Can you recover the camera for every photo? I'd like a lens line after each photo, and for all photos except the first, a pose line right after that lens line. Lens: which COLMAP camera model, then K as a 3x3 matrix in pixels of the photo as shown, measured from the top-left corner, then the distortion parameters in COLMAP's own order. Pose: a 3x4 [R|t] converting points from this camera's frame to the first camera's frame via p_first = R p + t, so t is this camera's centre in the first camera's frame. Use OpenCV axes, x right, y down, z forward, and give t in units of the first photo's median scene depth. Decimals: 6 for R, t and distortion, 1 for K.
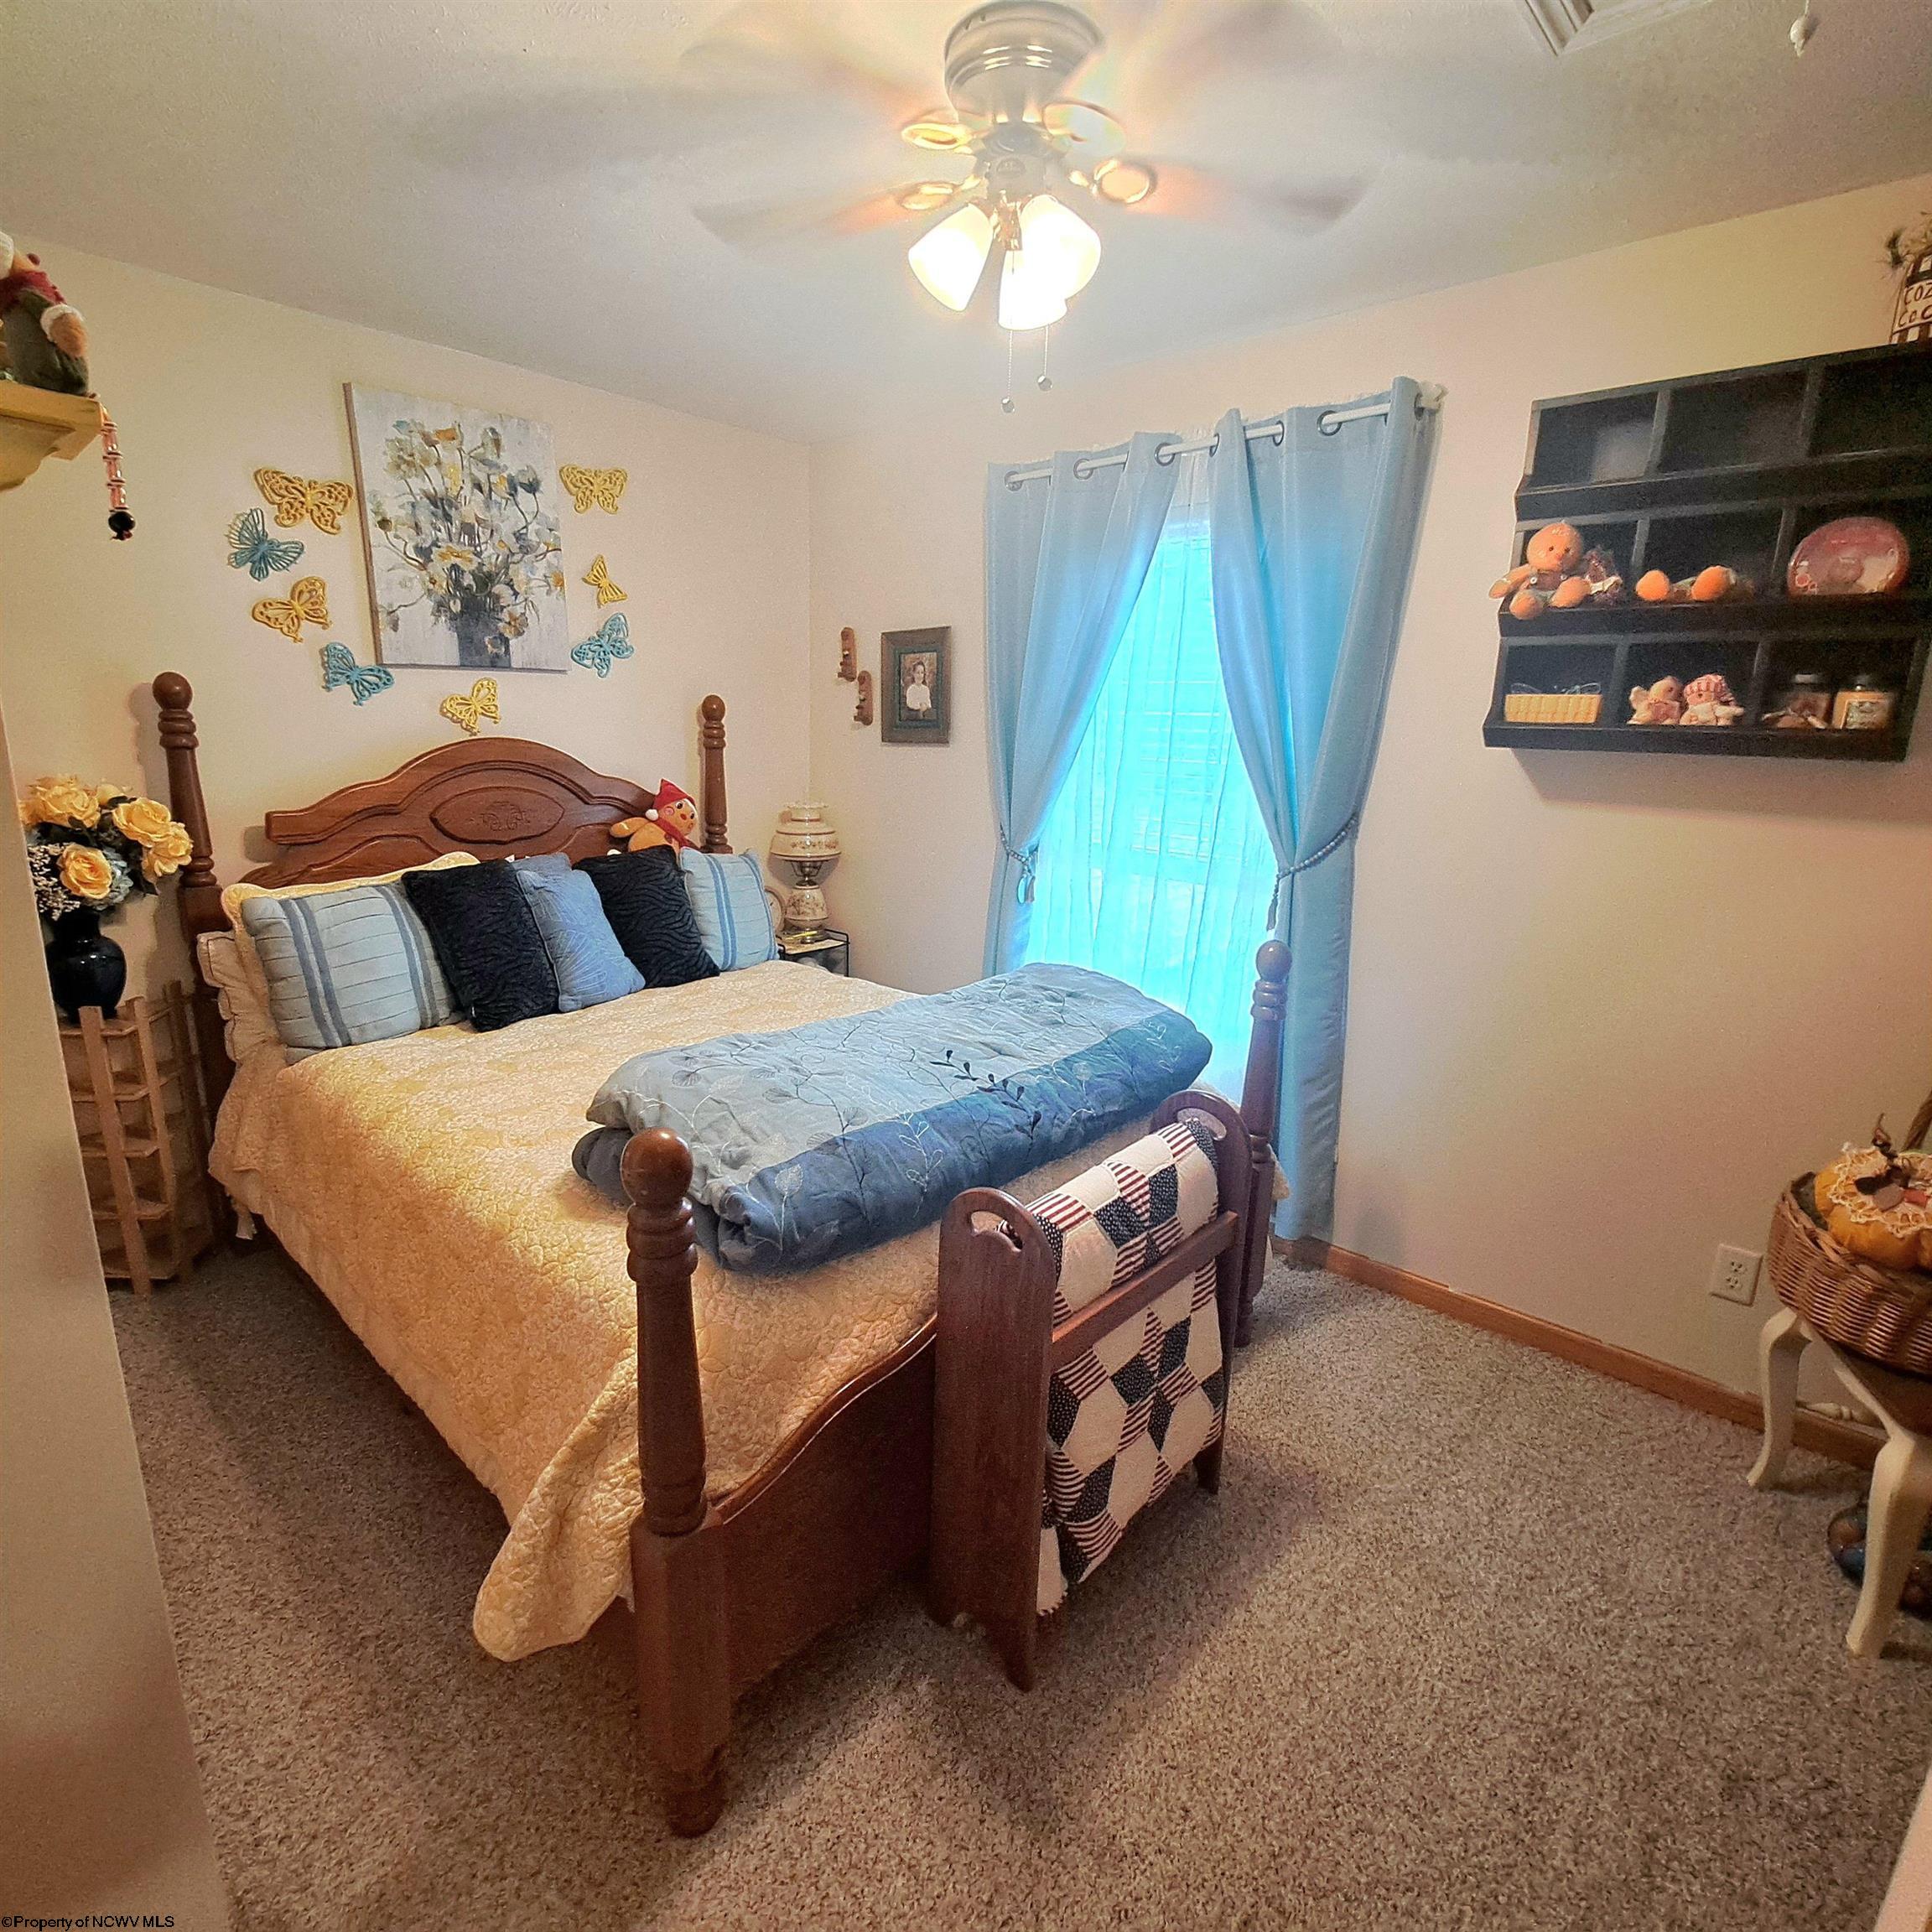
lens RADIAL K [[1016.7, 0, 944.1], [0, 1016.7, 969.4], [0, 0, 1]] dist [-0.008143, -0.006233]
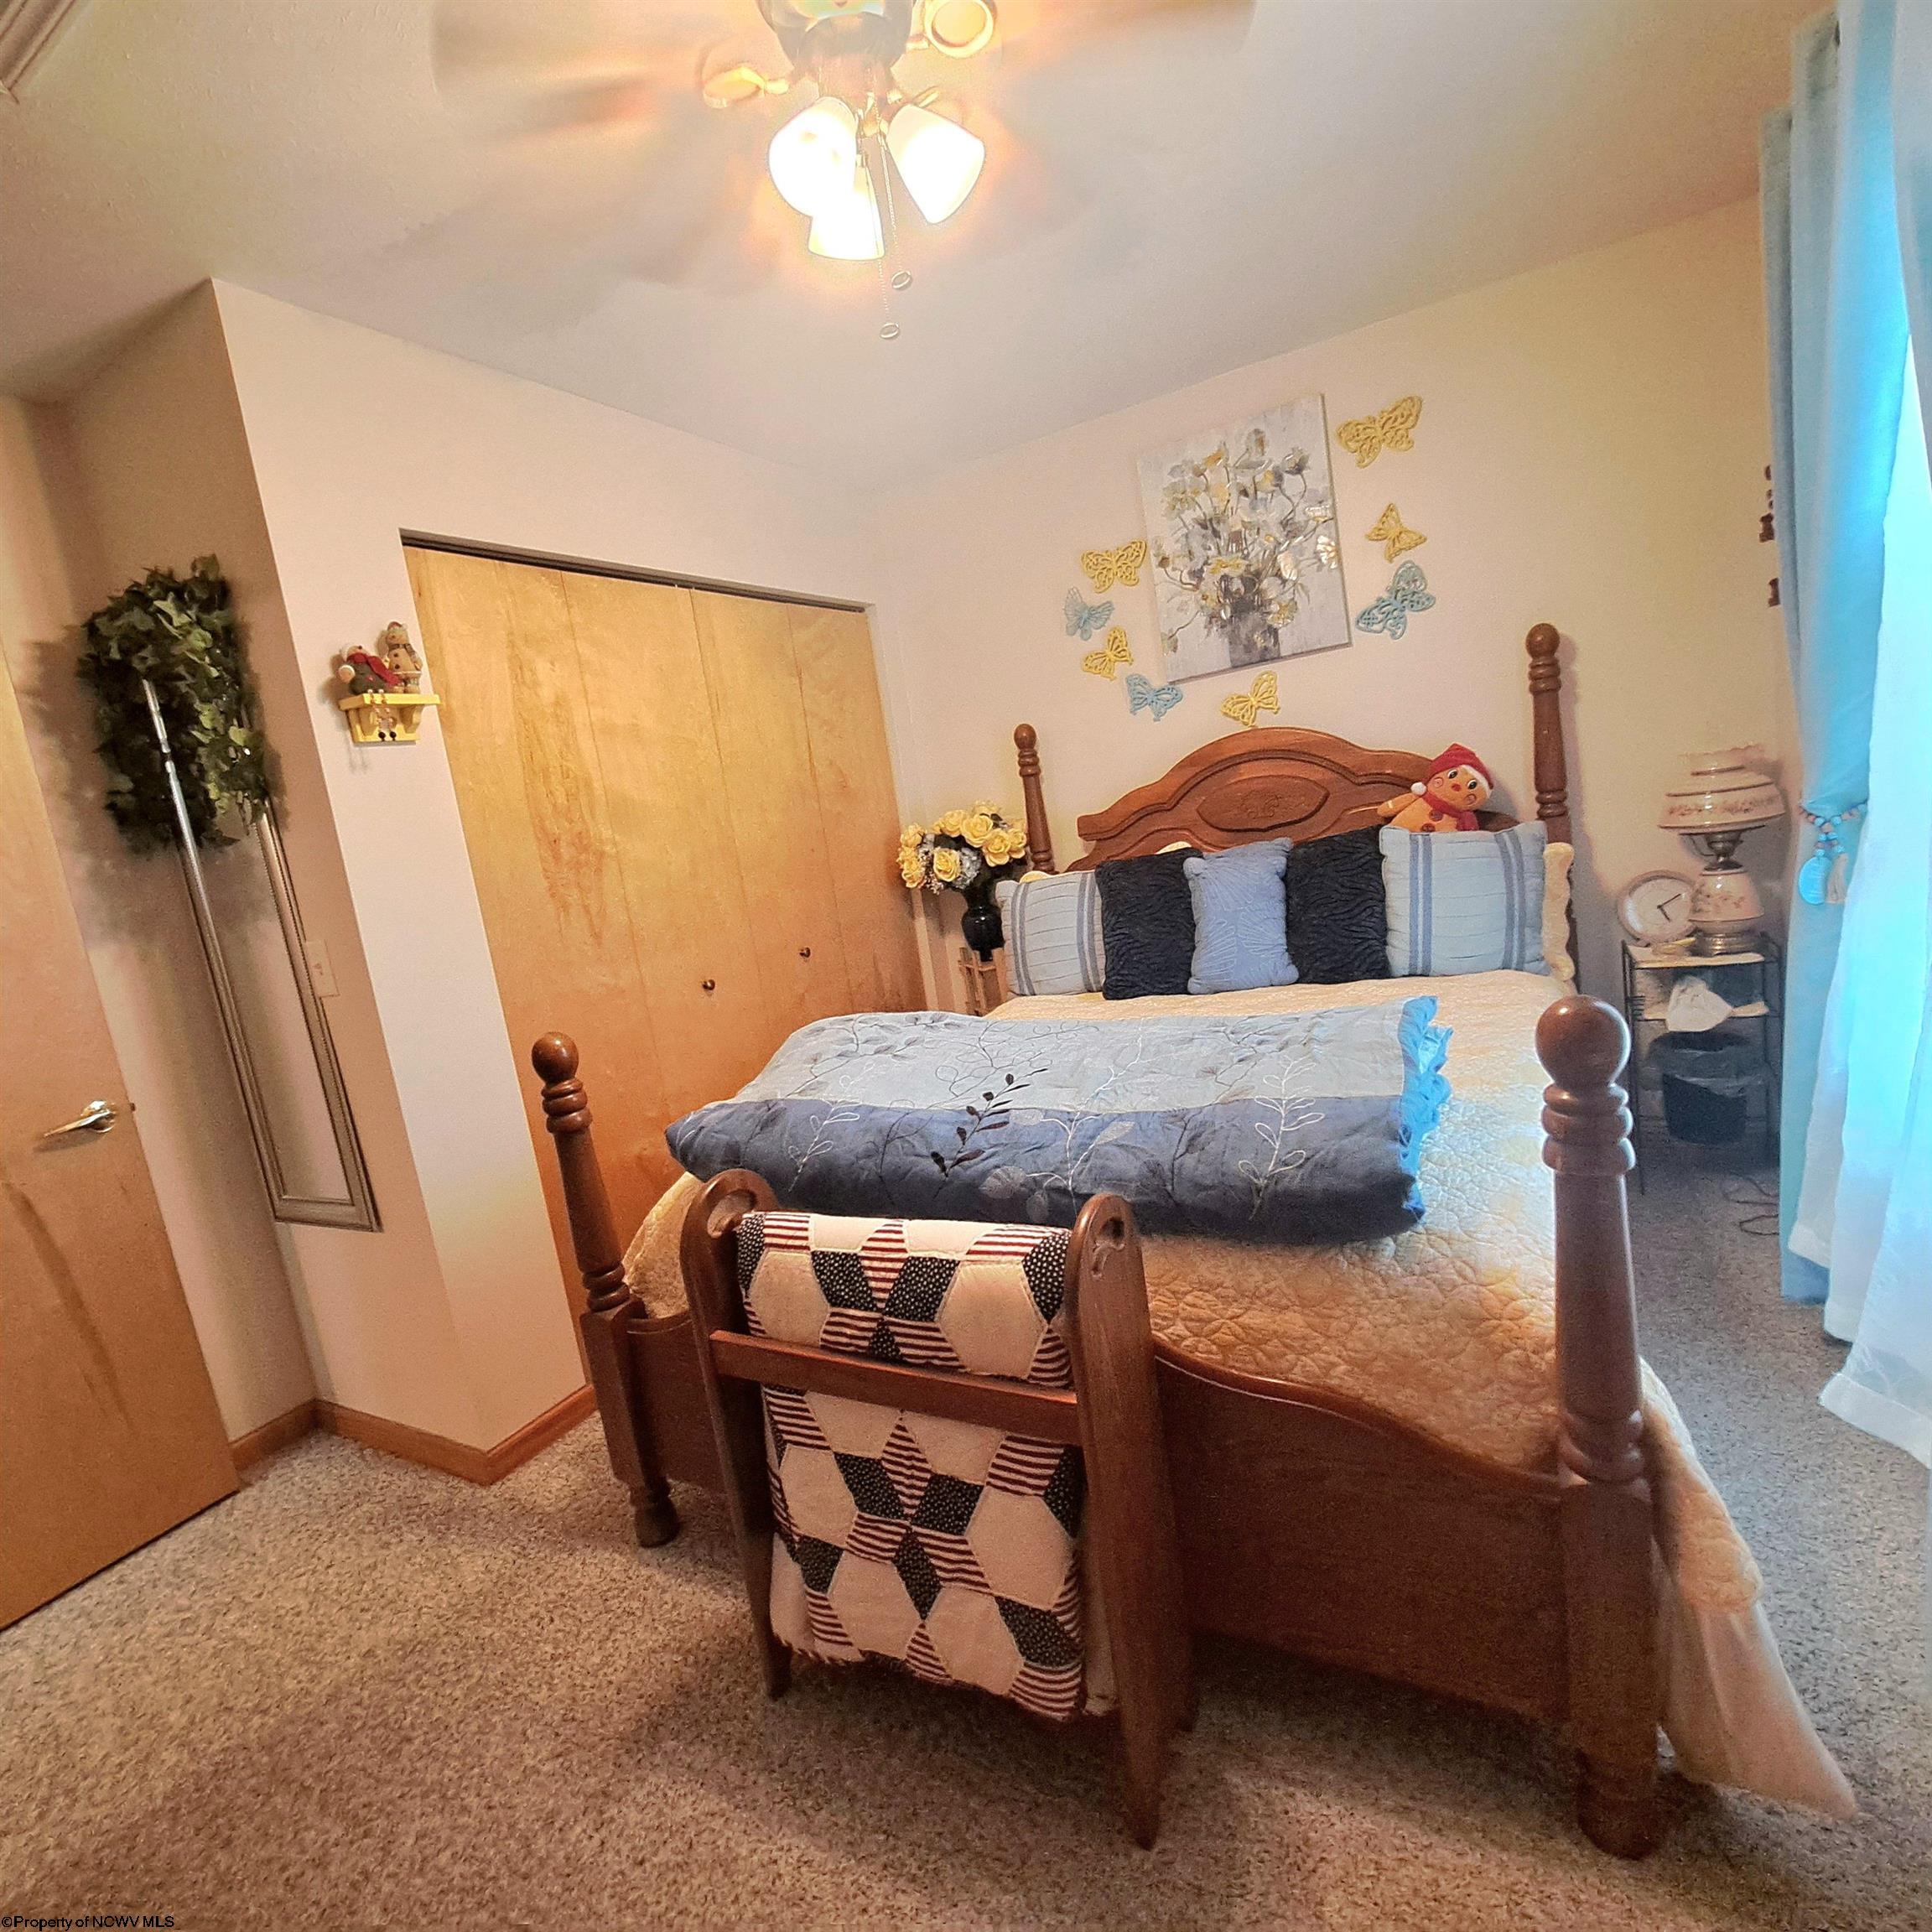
lens RADIAL K [[1016.7, 0, 944.1], [0, 1016.7, 969.4], [0, 0, 1]] dist [-0.008143, -0.006233]
pose [[0.224642, 0.092167, -0.970073, 0.558898], [-0.072954, 0.994314, 0.077576, -0.044077], [0.971707, 0.053344, 0.230088, 0.497824]]
